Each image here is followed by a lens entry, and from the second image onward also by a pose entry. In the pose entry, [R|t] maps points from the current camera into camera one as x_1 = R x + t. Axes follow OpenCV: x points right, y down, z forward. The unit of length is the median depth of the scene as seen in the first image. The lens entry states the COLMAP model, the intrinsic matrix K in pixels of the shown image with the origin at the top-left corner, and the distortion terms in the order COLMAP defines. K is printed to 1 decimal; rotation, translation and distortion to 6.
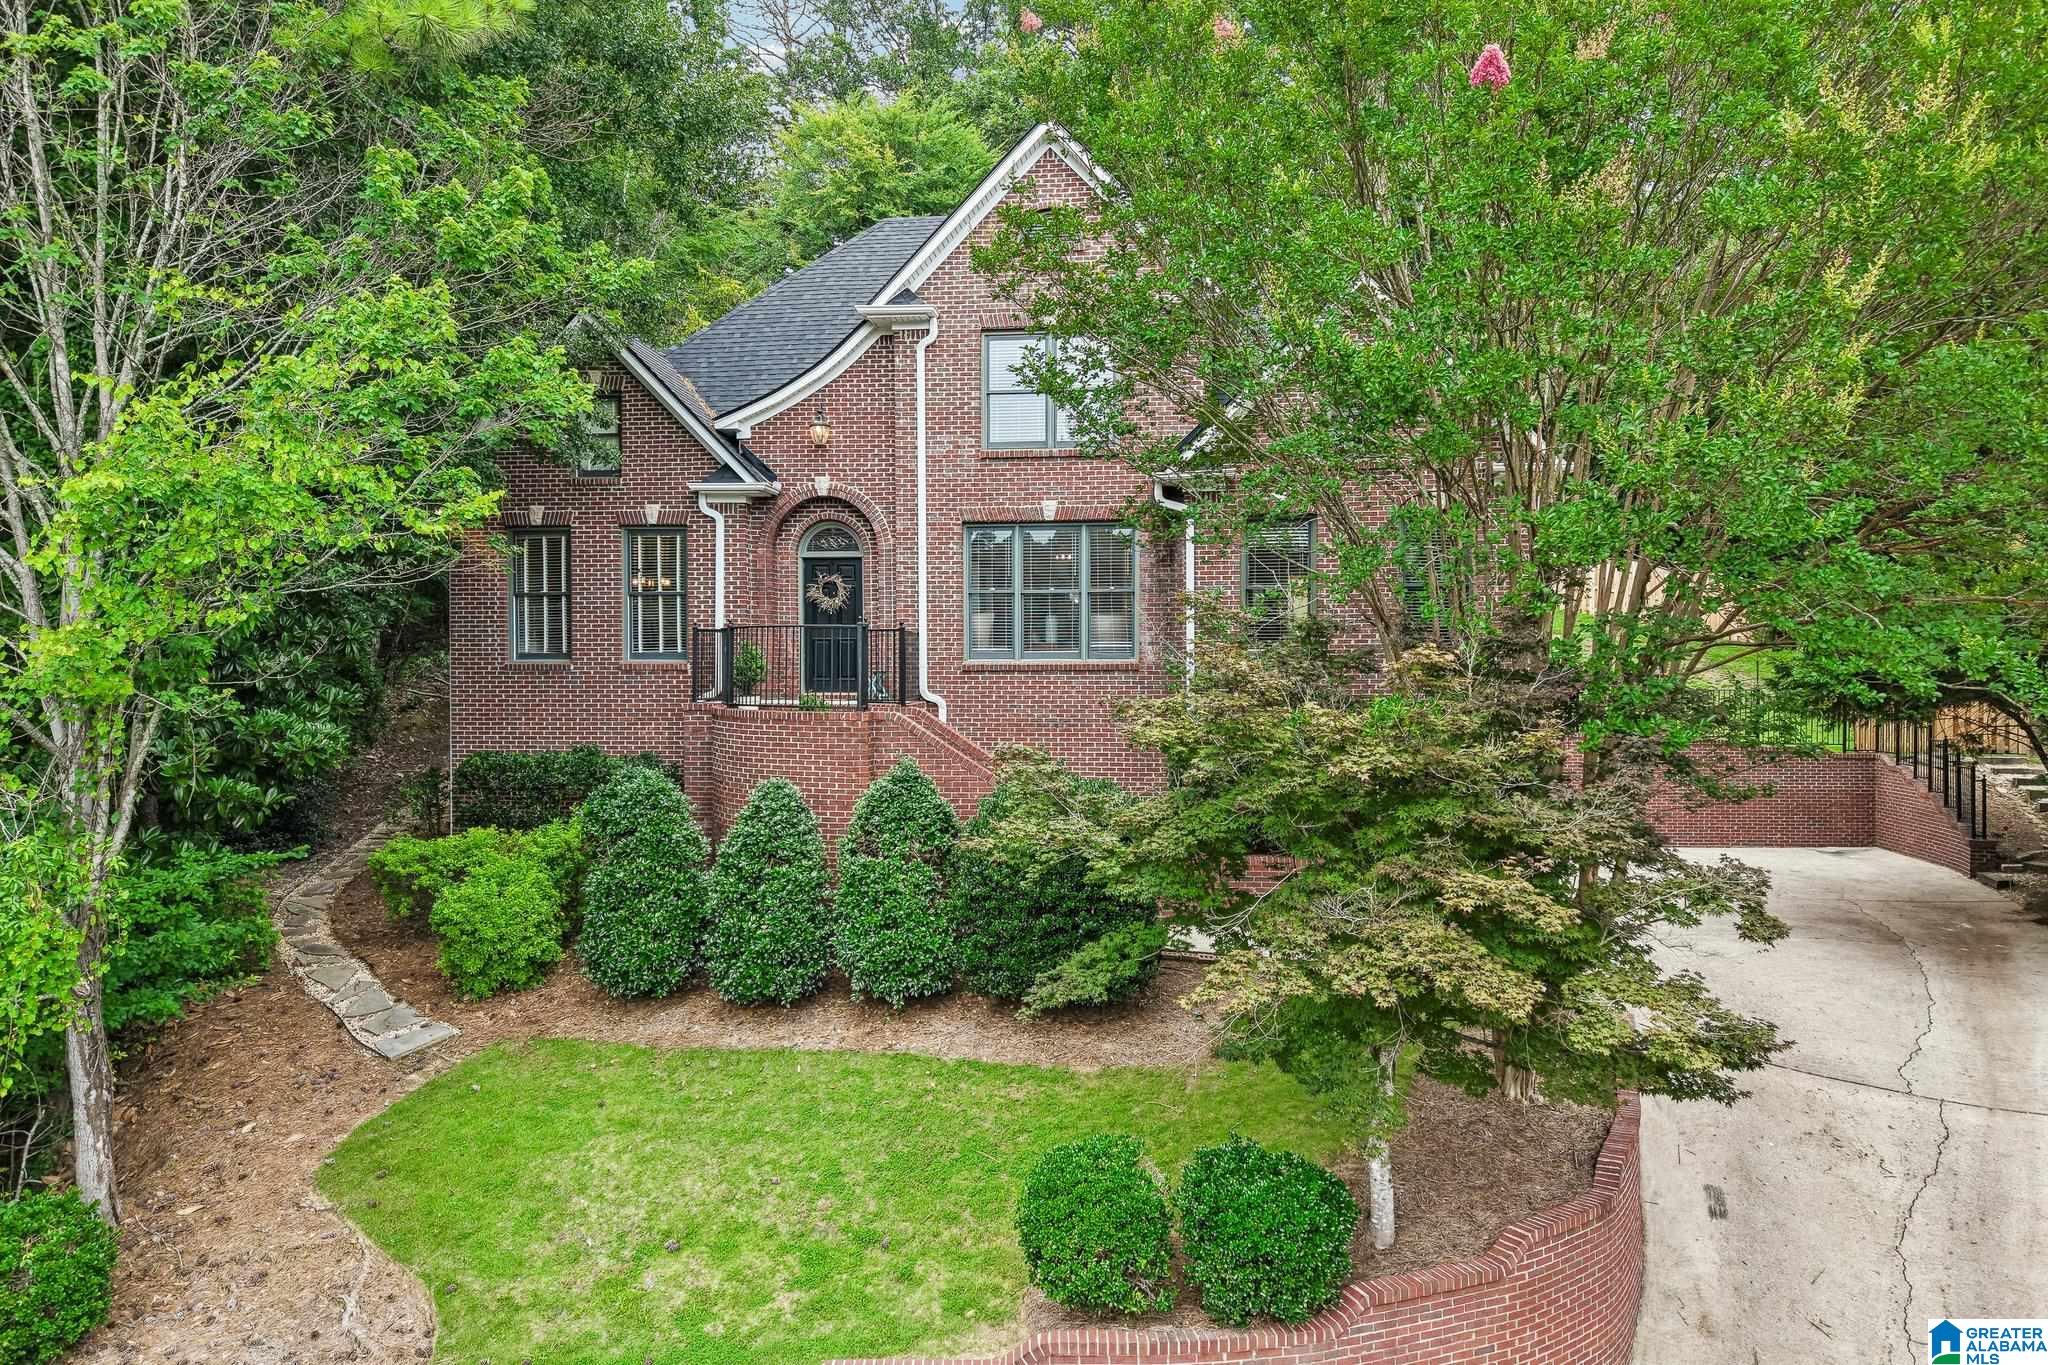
lens RADIAL K [[1365.6, 0, 1024.0], [0, 1365.6, 682.5], [0, 0, 1]] dist [0.020498, -0.015659]
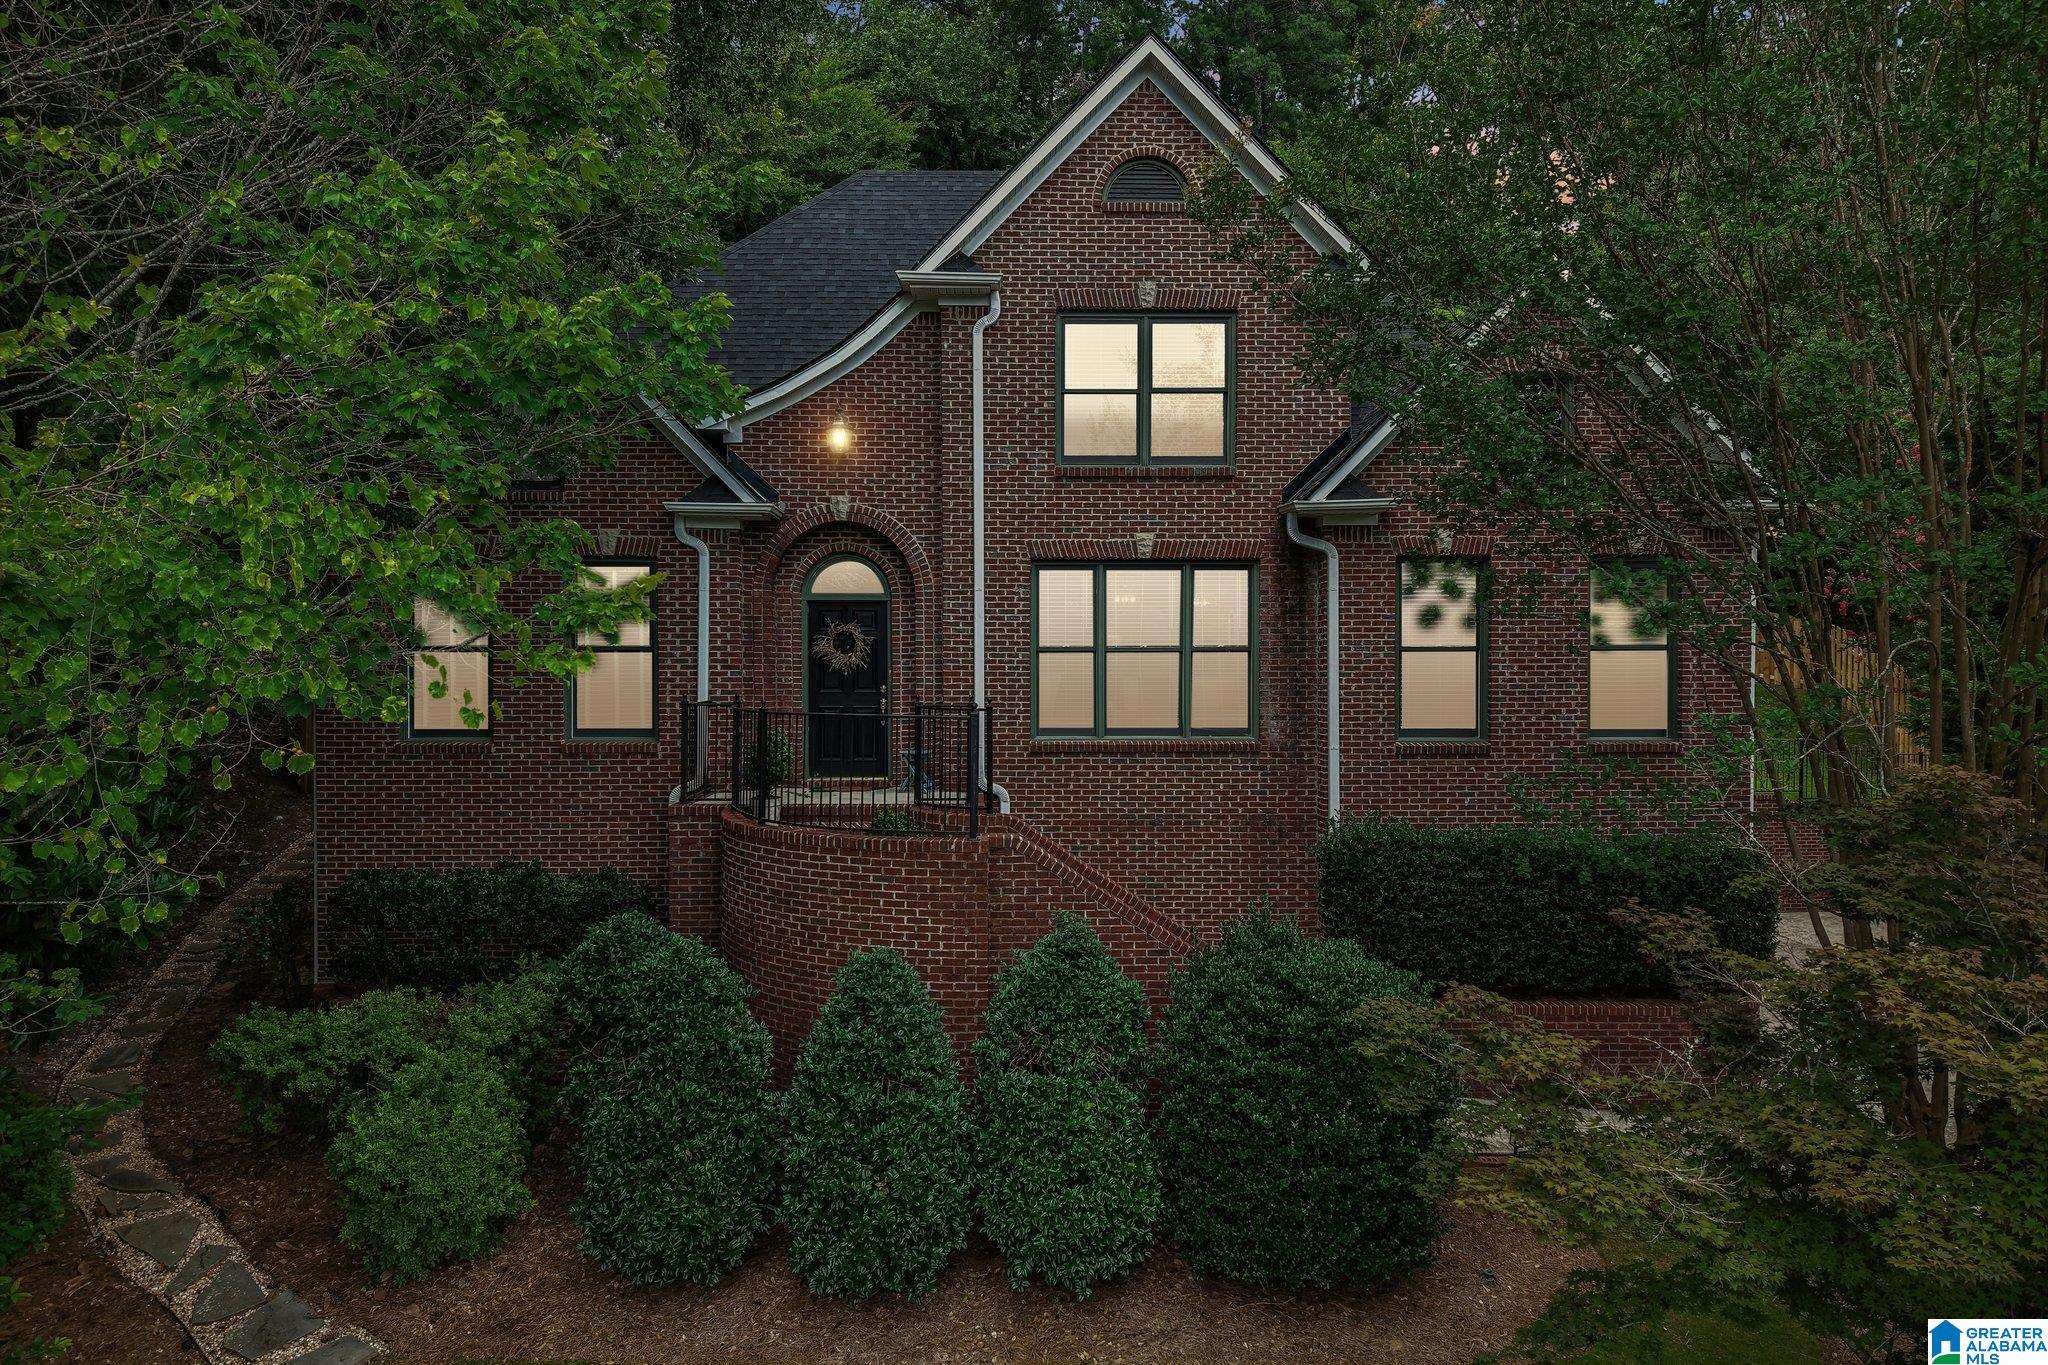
lens RADIAL K [[1368.6, 0, 1018.1], [0, 1368.6, 676.4], [0, 0, 1]] dist [0.009743, -0.004894]
pose [[0.989989, 0.000744, 0.141143, -0.208278], [-0.000537, 0.999999, -0.001505, -0.065386], [-0.141144, 0.001414, 0.989988, 0.312352]]
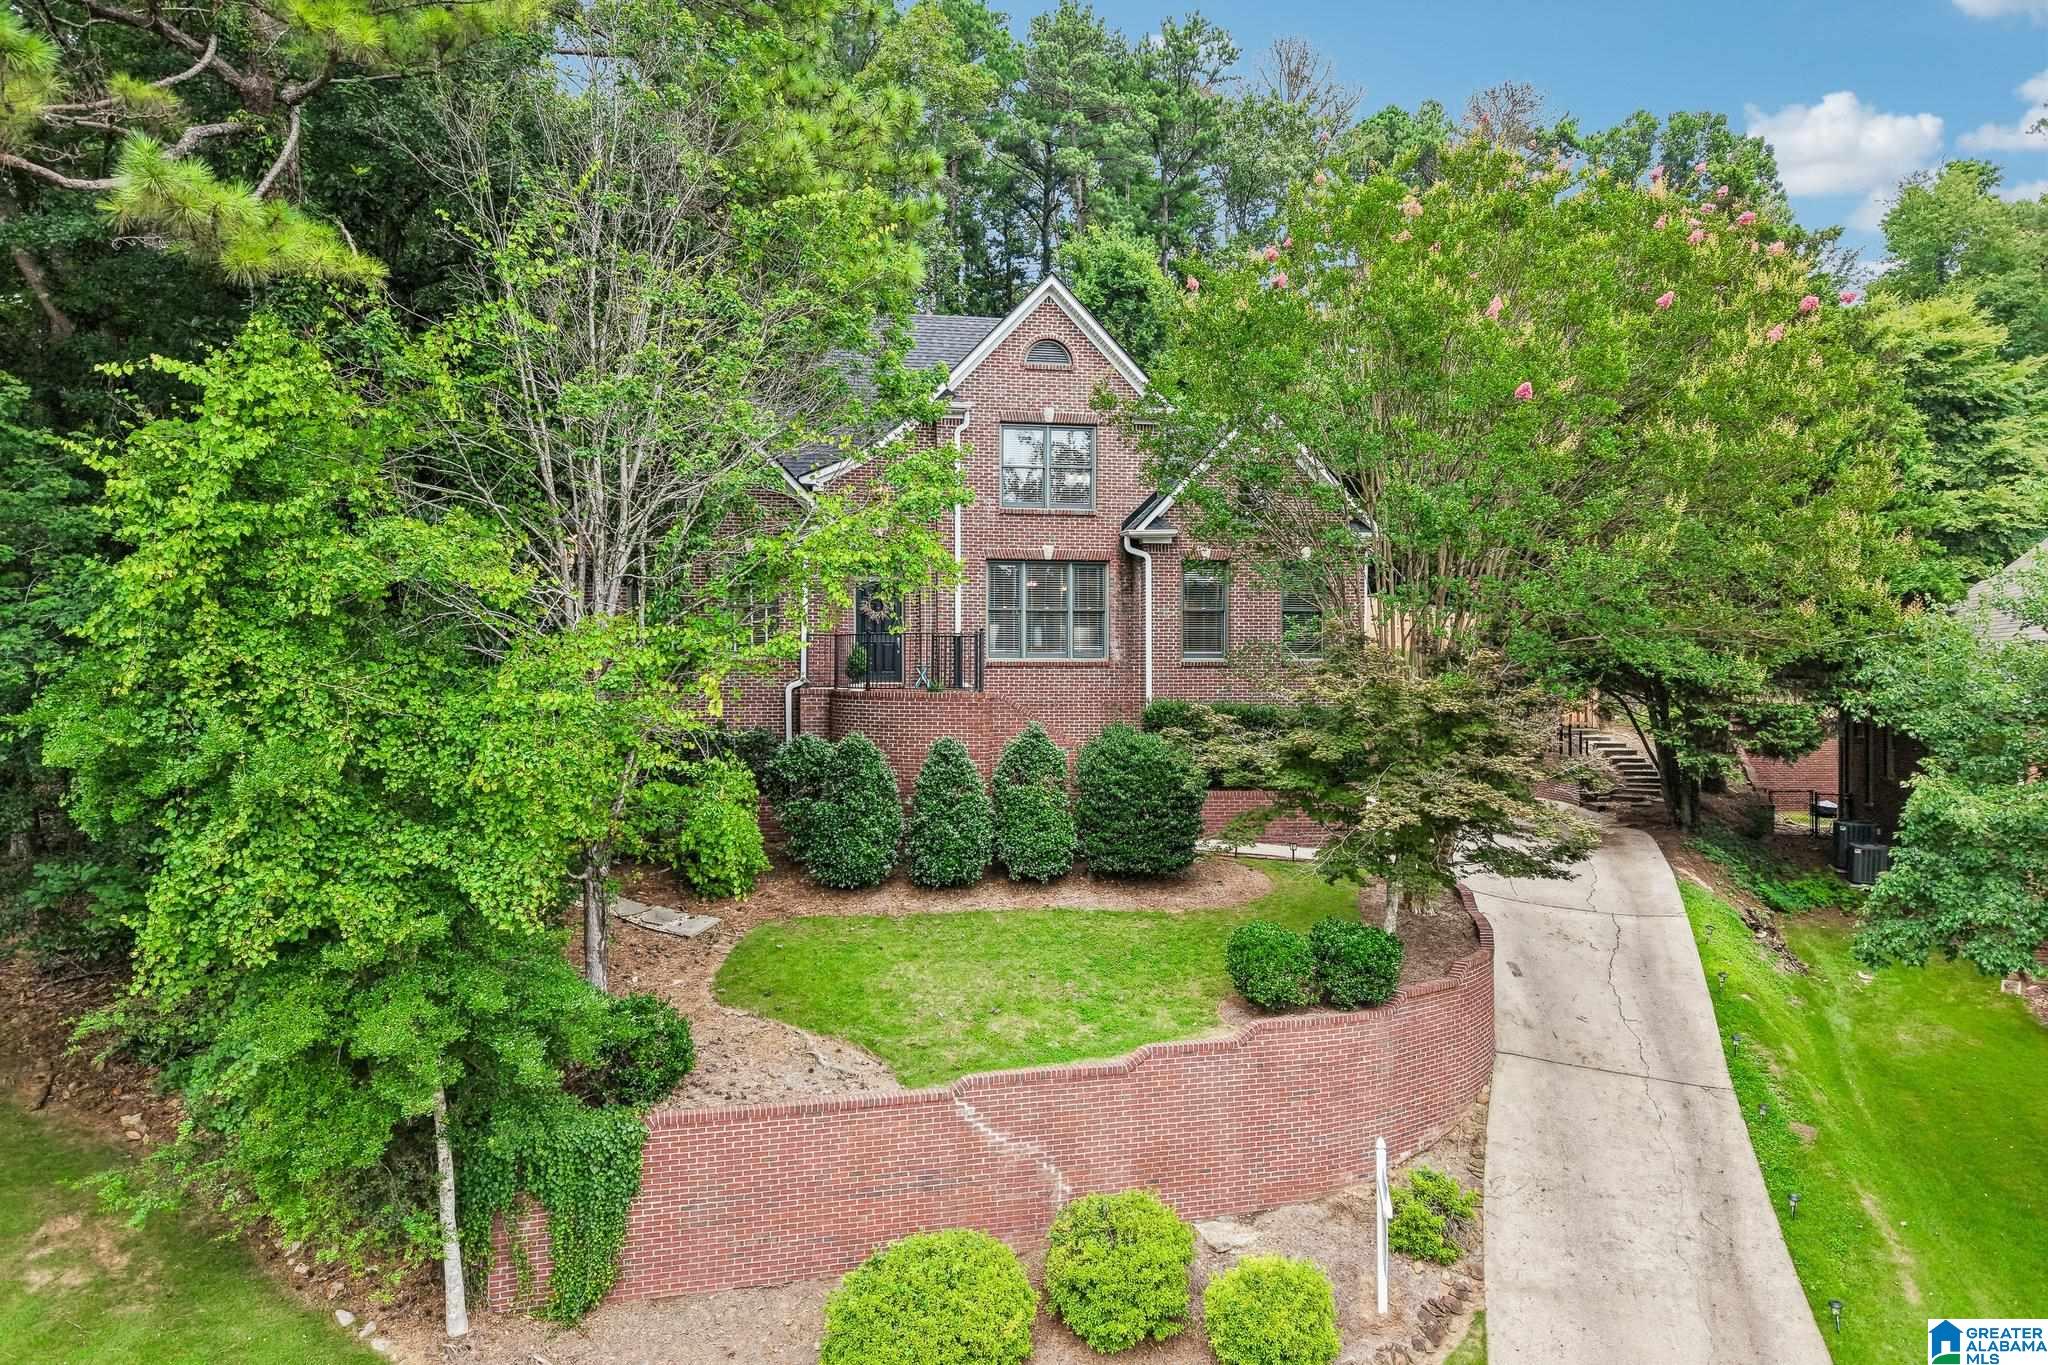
lens RADIAL K [[1353.5, 0, 1026.4], [0, 1353.5, 677.9], [0, 0, 1]] dist [0.056655, -0.059347]
pose [[0.958920, 0.002021, 0.283670, -0.513521], [-0.000222, 0.999980, -0.006372, 0.015941], [-0.283677, 0.006047, 0.958901, -0.431291]]
